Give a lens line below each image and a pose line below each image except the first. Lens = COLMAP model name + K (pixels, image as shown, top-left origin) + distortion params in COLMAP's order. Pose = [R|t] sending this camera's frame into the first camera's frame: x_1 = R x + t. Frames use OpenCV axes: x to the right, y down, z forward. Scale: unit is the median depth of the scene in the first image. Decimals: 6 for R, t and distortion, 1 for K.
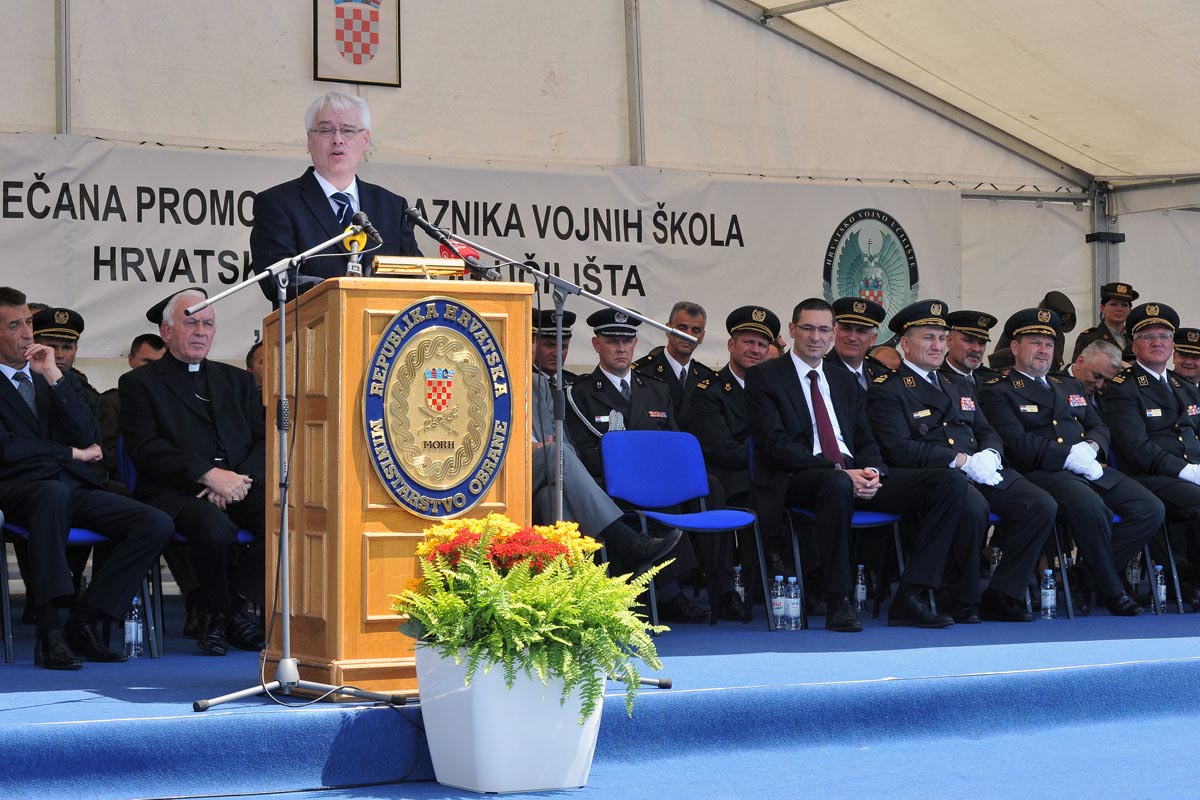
lens RADIAL K [[2744.2, 0, 598.9], [0, 2744.2, 404.2], [0, 0, 1]] dist [-0.141828, 0.000000]
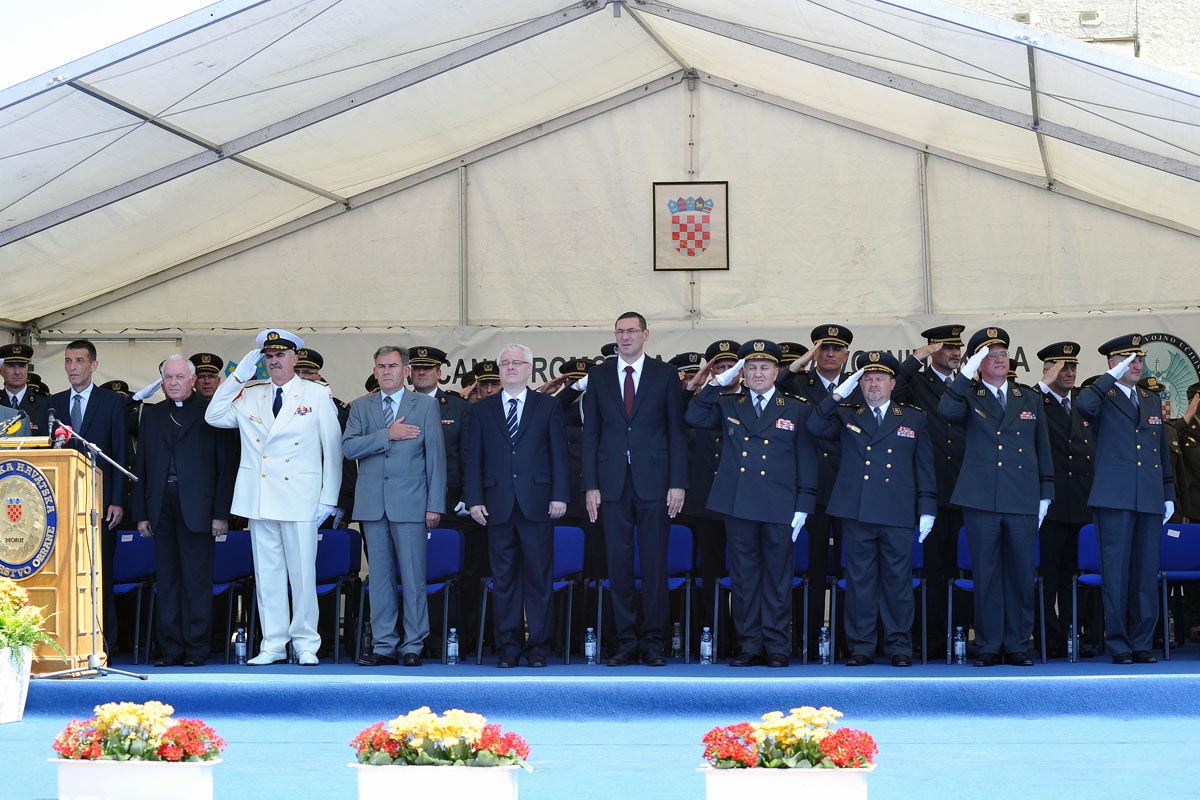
lens RADIAL K [[2744.2, 0, 600.8], [0, 2744.2, 393.6], [0, 0, 1]] dist [-0.141828, 0.000000]
pose [[0.799960, -0.043195, -0.598497, 0.689597], [0.021234, 0.998819, -0.043704, 0.002484], [0.599678, 0.022253, 0.799932, -0.115629]]
